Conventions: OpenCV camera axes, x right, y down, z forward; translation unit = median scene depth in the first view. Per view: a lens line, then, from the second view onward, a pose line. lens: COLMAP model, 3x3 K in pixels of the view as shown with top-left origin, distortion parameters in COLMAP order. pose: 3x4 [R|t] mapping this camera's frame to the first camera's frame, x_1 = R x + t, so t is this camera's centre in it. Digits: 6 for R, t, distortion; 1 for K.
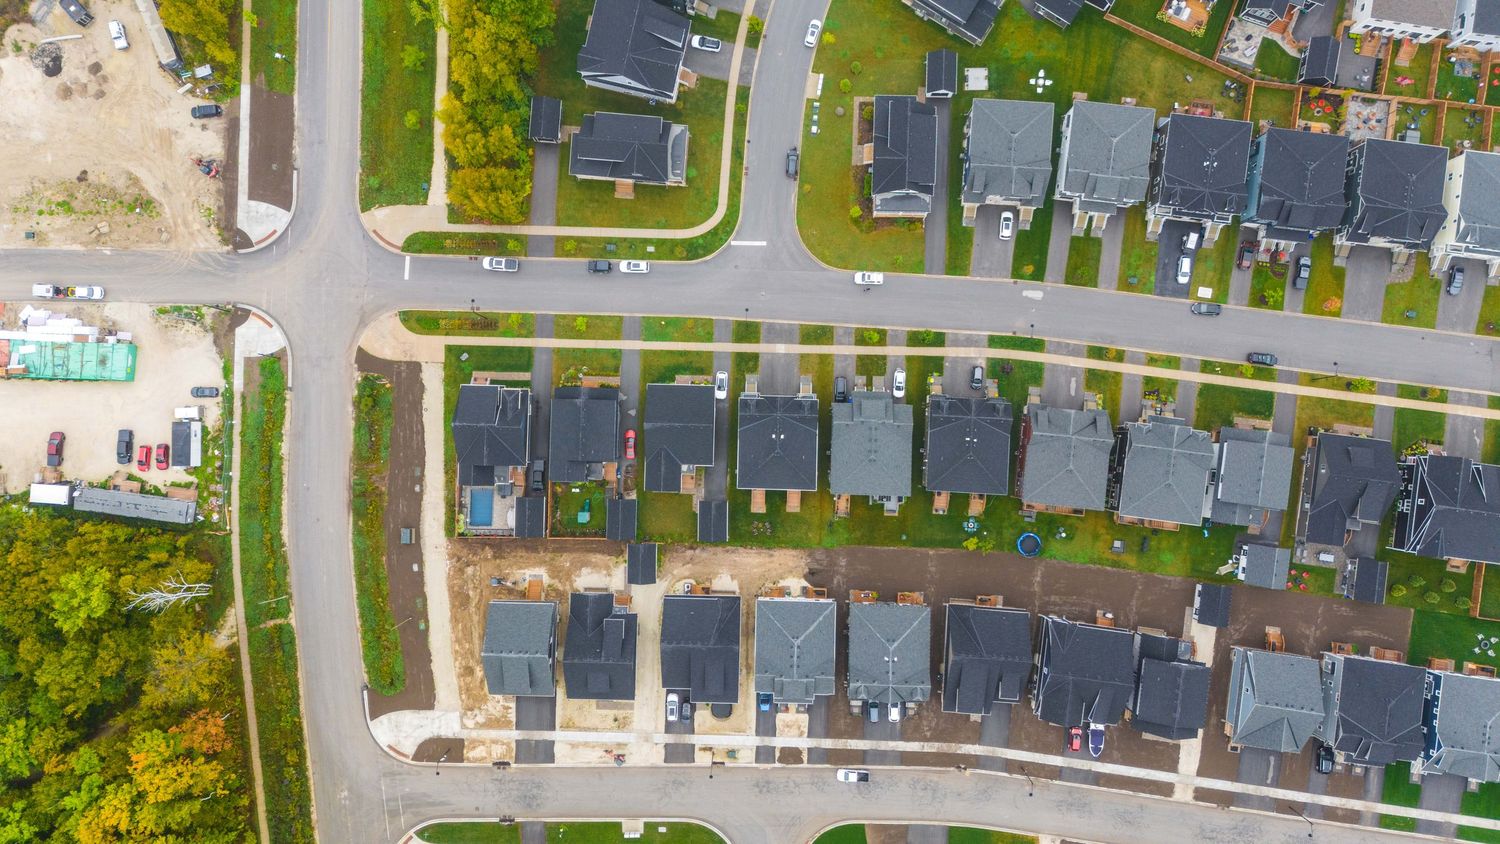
lens RADIAL K [[1089.3, 0, 752.3], [0, 1089.3, 420.5], [0, 0, 1]] dist [0.088678, -0.094745]
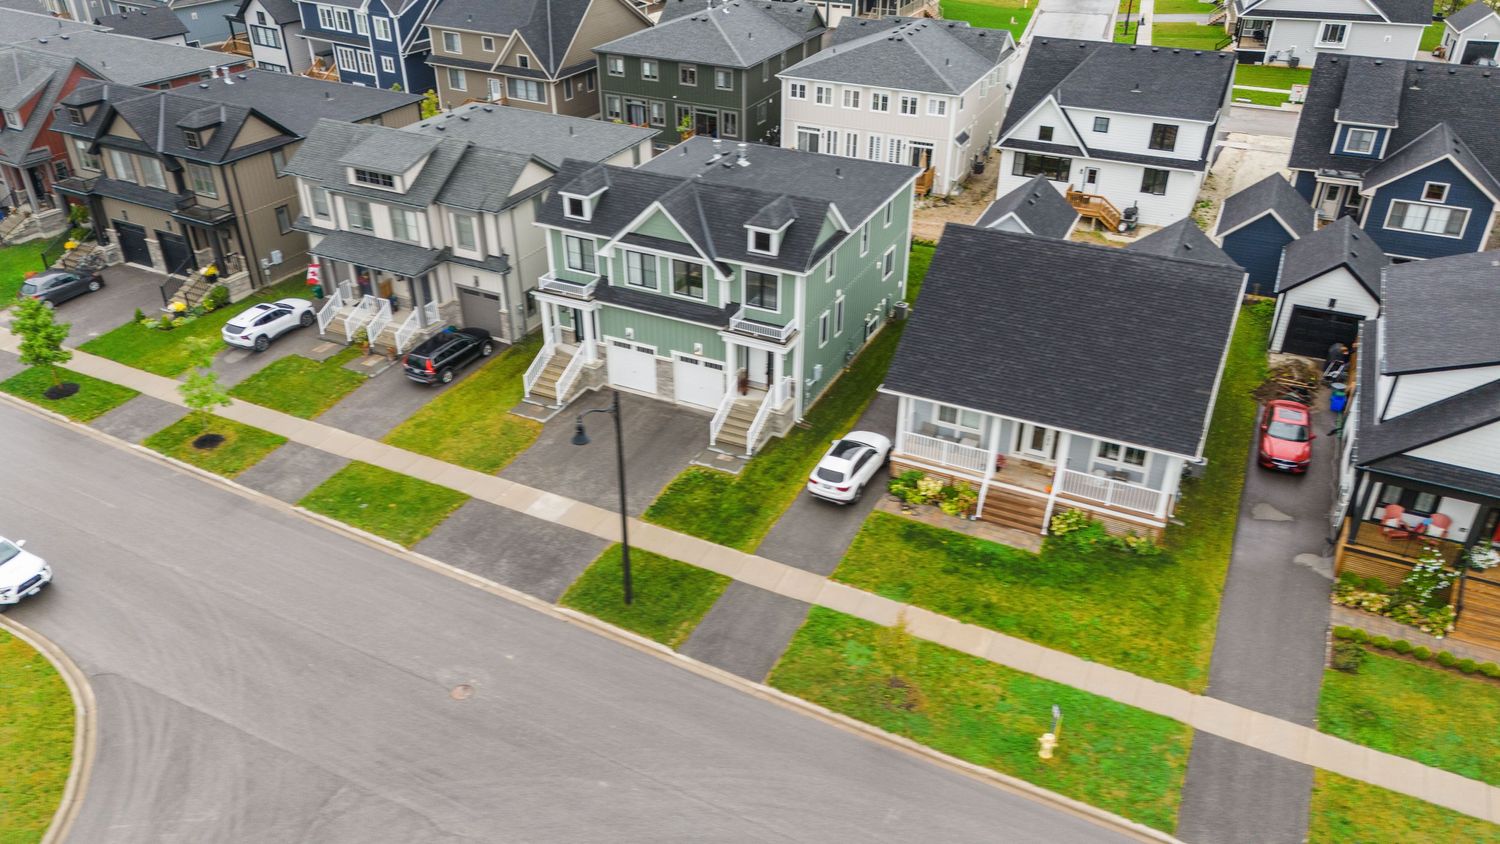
lens RADIAL K [[1099.5, 0, 752.7], [0, 1099.5, 420.3], [0, 0, 1]] dist [0.063893, -0.056086]
pose [[-0.908986, -0.200981, 0.365173, -0.093082], [0.416826, -0.440126, 0.795327, -0.224001], [0.000877, 0.875155, 0.483842, 0.875414]]
